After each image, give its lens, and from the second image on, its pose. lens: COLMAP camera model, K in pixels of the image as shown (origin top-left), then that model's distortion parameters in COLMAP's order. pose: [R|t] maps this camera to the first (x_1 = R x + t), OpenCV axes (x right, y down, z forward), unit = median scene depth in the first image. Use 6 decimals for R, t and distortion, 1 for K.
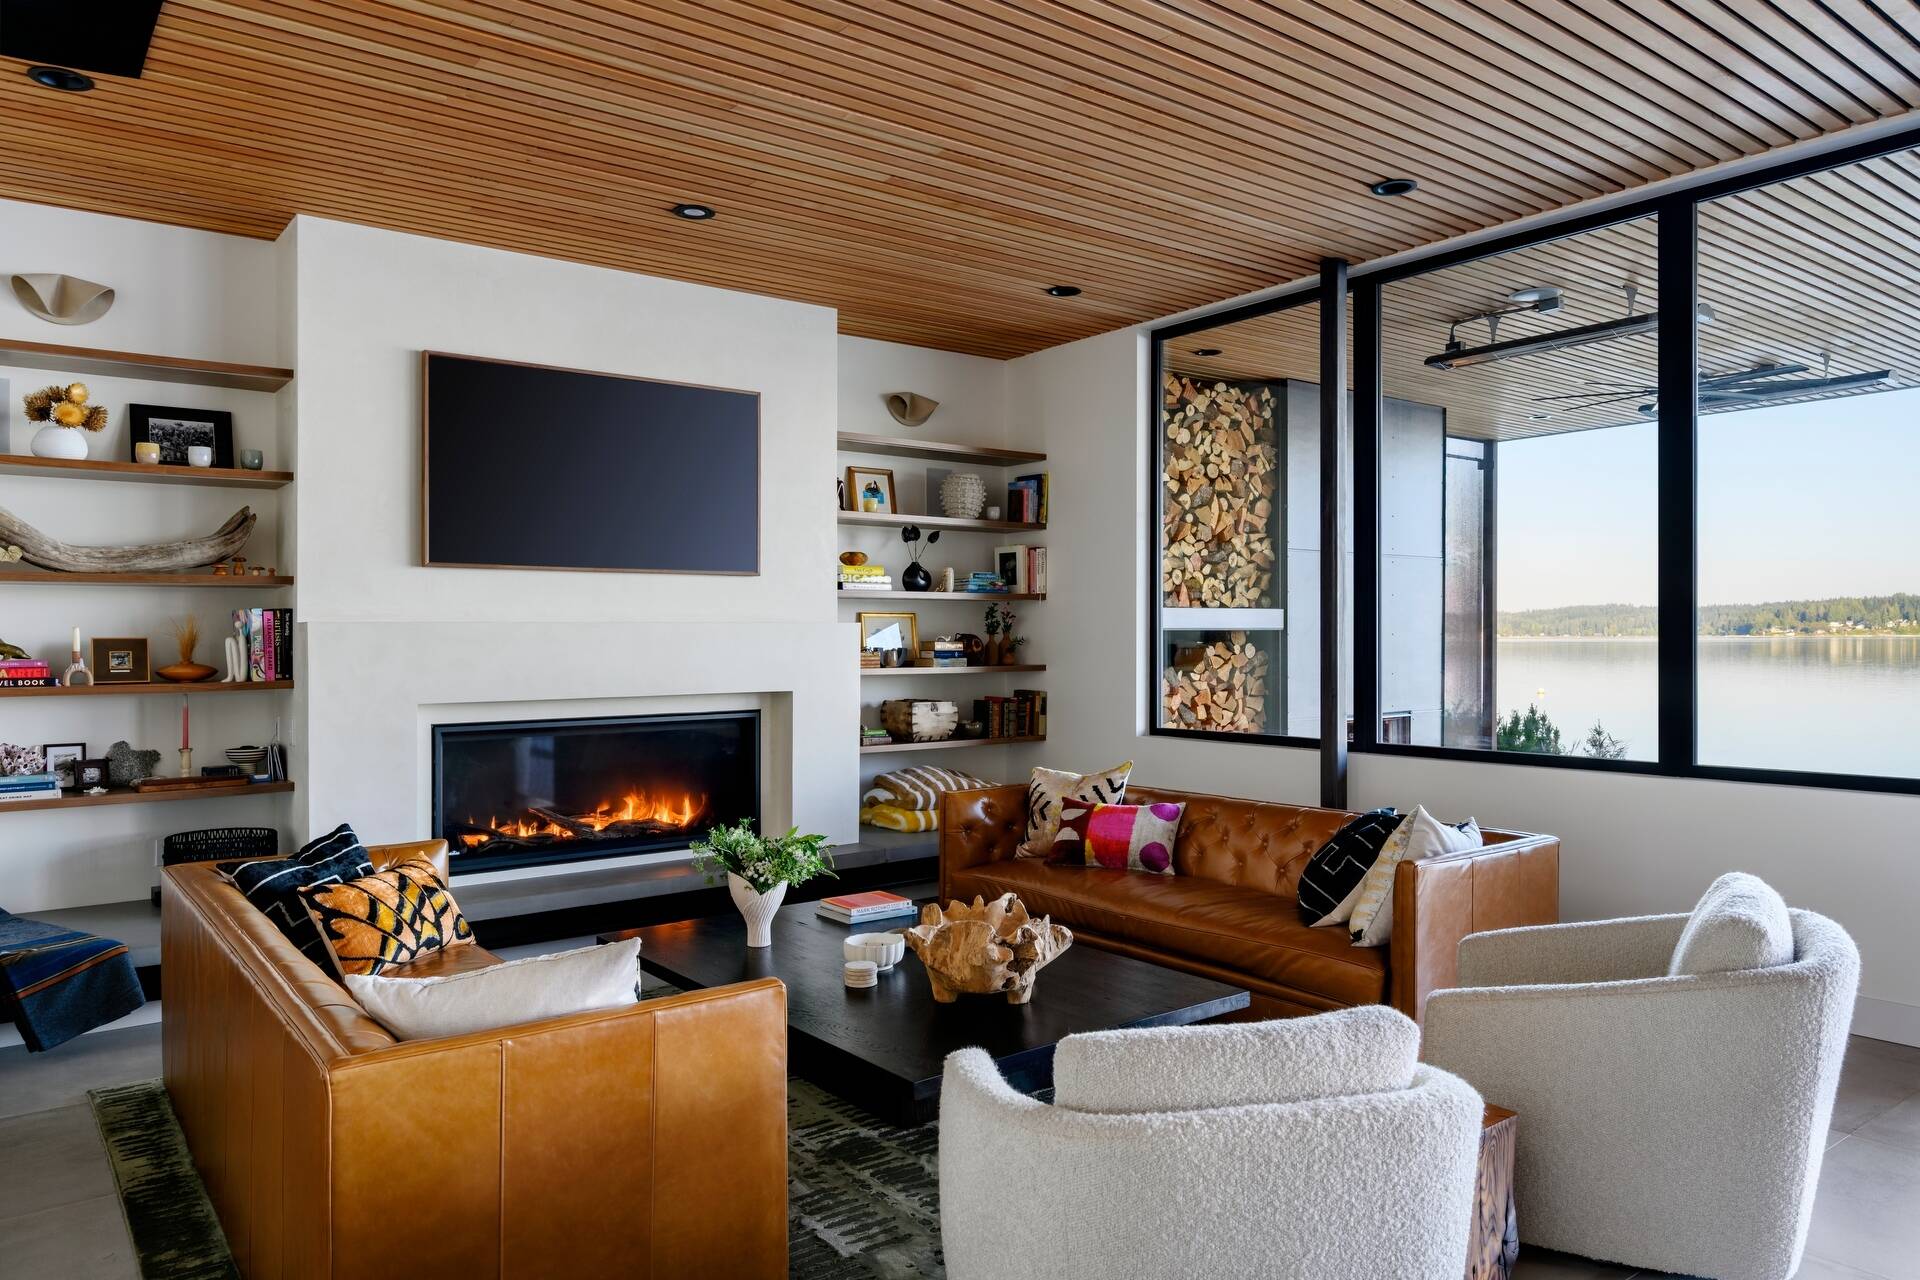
lens RADIAL K [[1271.8, 0, 963.6], [0, 1271.8, 622.2], [0, 0, 1]] dist [-0.001135, -0.002381]
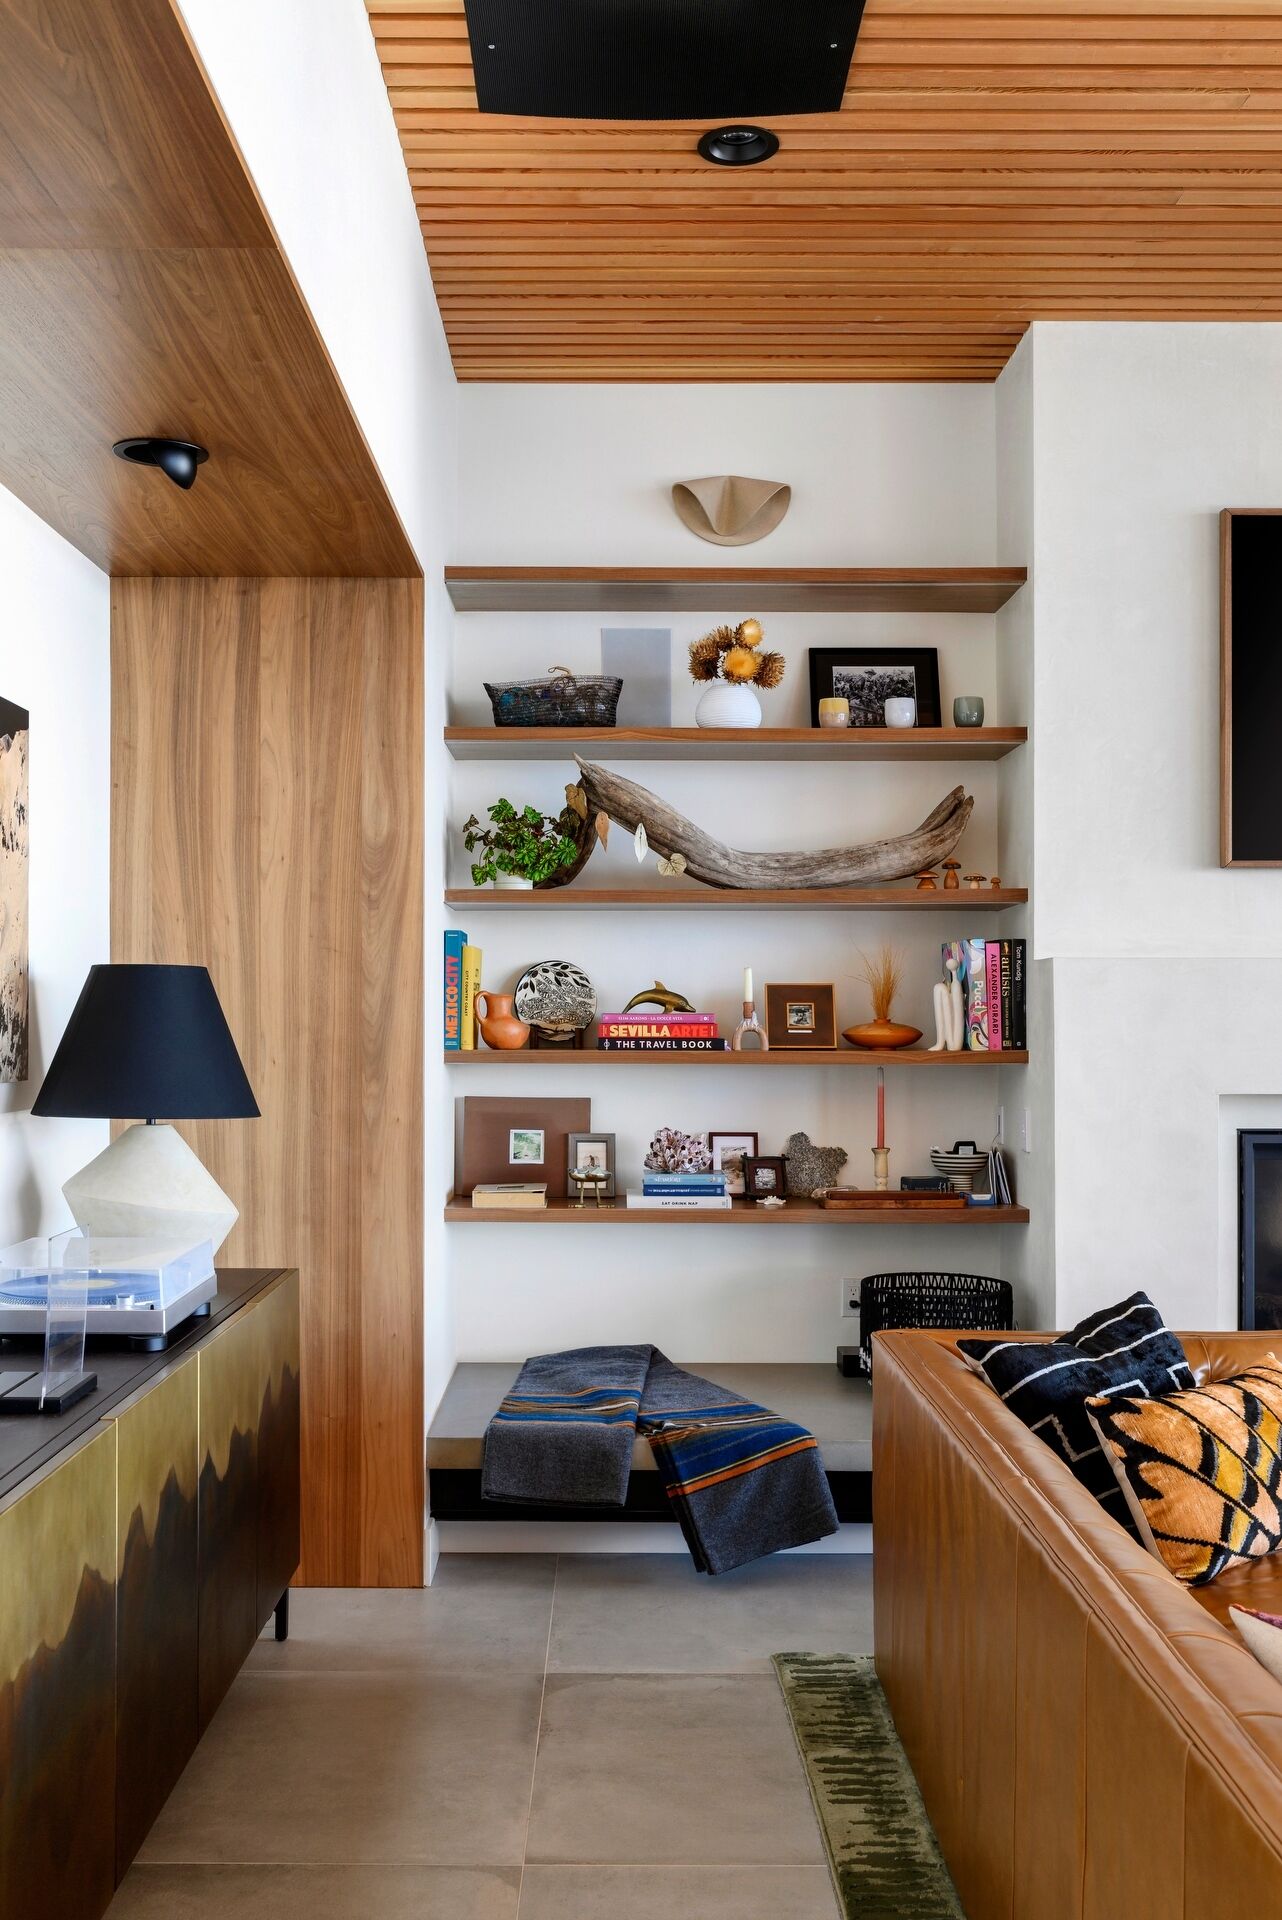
lens RADIAL K [[2508.6, 0, 641.0], [0, 2508.6, 960.0], [0, 0, 1]] dist [0.009206, 0.001790]
pose [[0.787411, 0.006531, -0.616394, 0.101543], [-0.000154, 0.999946, 0.010398, -0.013486], [0.616428, -0.008092, 0.787369, -0.119251]]
